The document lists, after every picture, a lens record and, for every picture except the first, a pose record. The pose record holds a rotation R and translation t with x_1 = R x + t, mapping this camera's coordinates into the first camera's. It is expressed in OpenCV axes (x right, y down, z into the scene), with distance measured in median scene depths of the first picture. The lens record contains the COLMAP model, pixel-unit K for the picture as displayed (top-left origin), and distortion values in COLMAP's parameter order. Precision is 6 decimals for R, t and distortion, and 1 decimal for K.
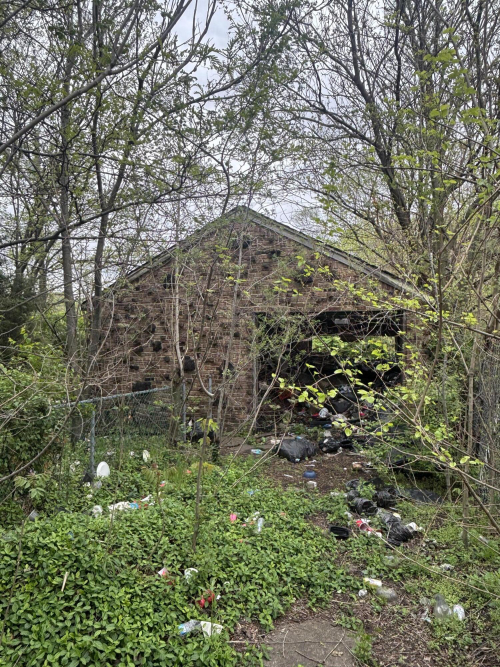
lens RADIAL K [[462.2, 0, 249.1], [0, 462.2, 332.0], [0, 0, 1]] dist [-0.003498, -0.002699]
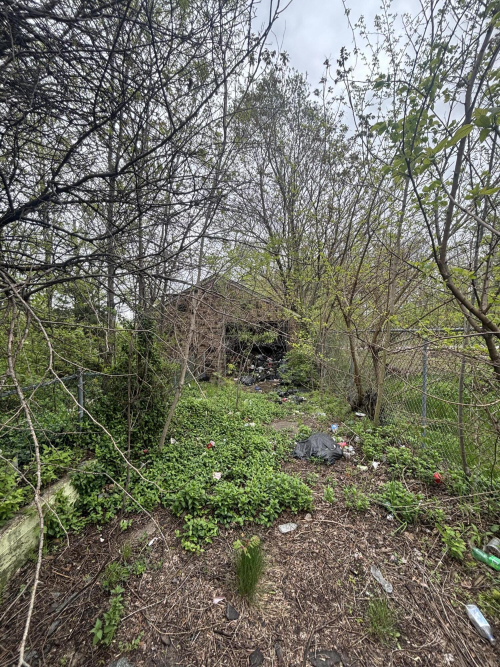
lens RADIAL K [[268.3, 0, 251.0], [0, 268.3, 332.4], [0, 0, 1]] dist [-0.001449, -0.000173]
pose [[0.963487, -0.010037, 0.267567, -0.341325], [0.010567, 0.999944, -0.000542, 0.018180], [-0.267547, 0.003349, 0.963539, -0.432379]]
